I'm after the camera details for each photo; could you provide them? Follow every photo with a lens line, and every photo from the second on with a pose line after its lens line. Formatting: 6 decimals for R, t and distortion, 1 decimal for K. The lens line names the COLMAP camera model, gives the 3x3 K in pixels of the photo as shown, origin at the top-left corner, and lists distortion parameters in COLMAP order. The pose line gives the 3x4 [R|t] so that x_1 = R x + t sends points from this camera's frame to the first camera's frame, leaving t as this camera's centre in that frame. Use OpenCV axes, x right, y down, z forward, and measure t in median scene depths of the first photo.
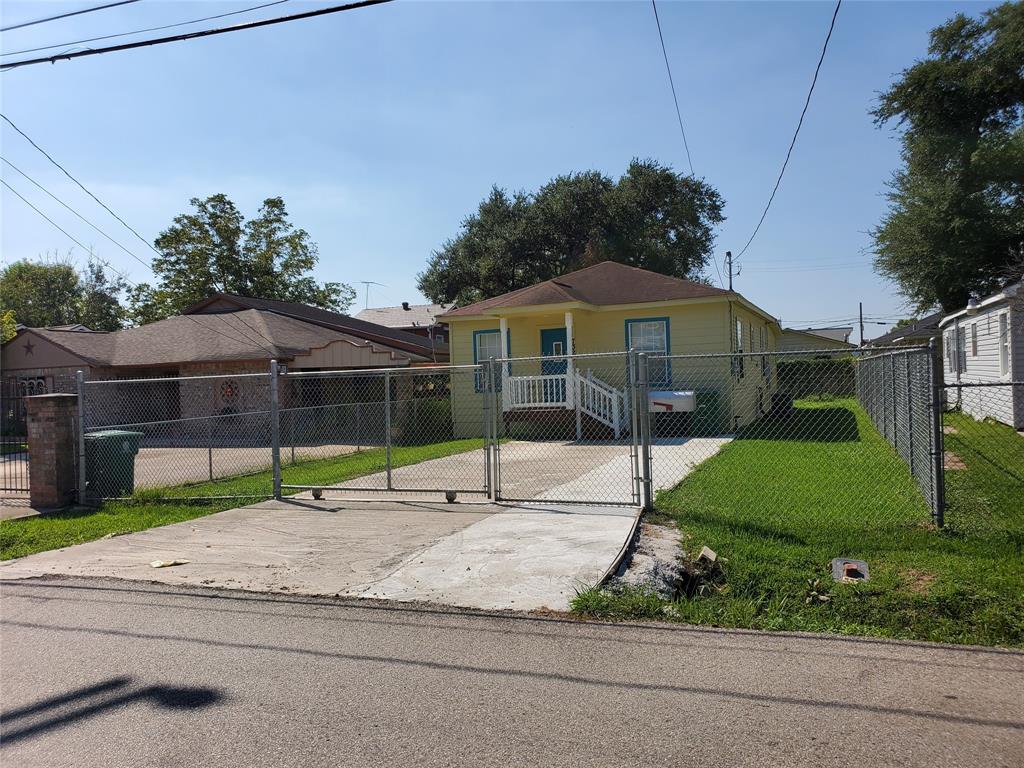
lens RADIAL K [[838.3, 0, 509.5], [0, 838.3, 356.8], [0, 0, 1]] dist [0.041451, -0.004518]
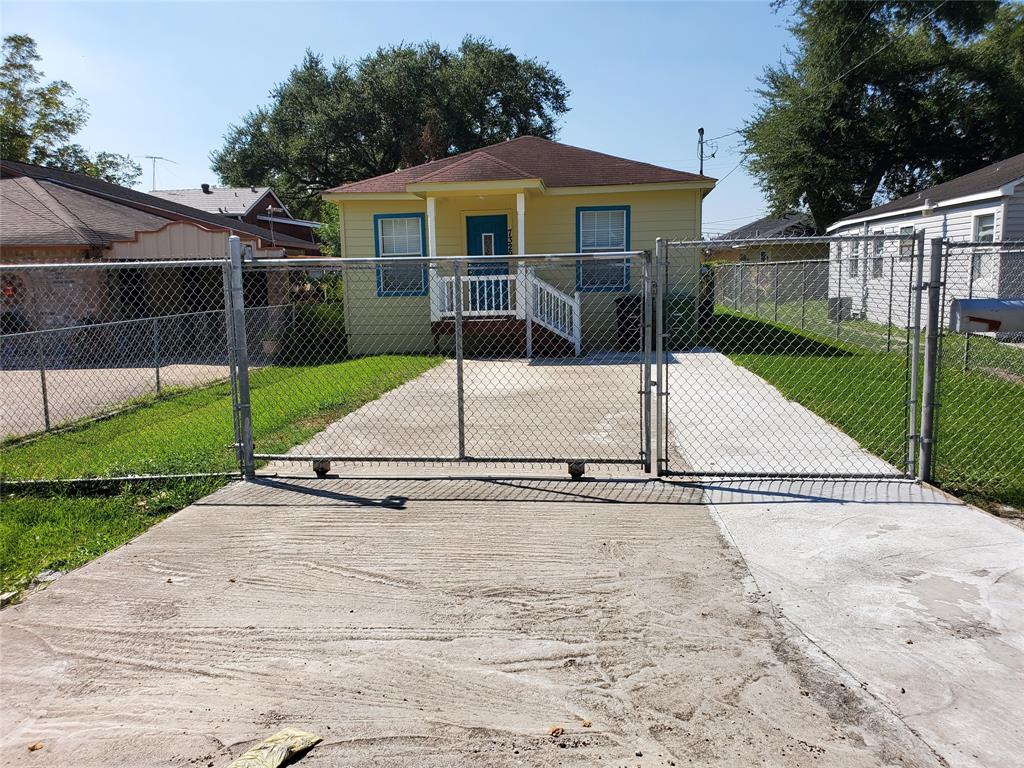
lens RADIAL K [[838.3, 0, 509.5], [0, 838.3, 356.8], [0, 0, 1]] dist [0.041451, -0.004518]
pose [[0.961316, -0.008361, 0.275320, -0.105258], [-0.023251, 0.993509, 0.111356, 0.007192], [-0.274464, -0.113449, 0.954882, 0.165292]]
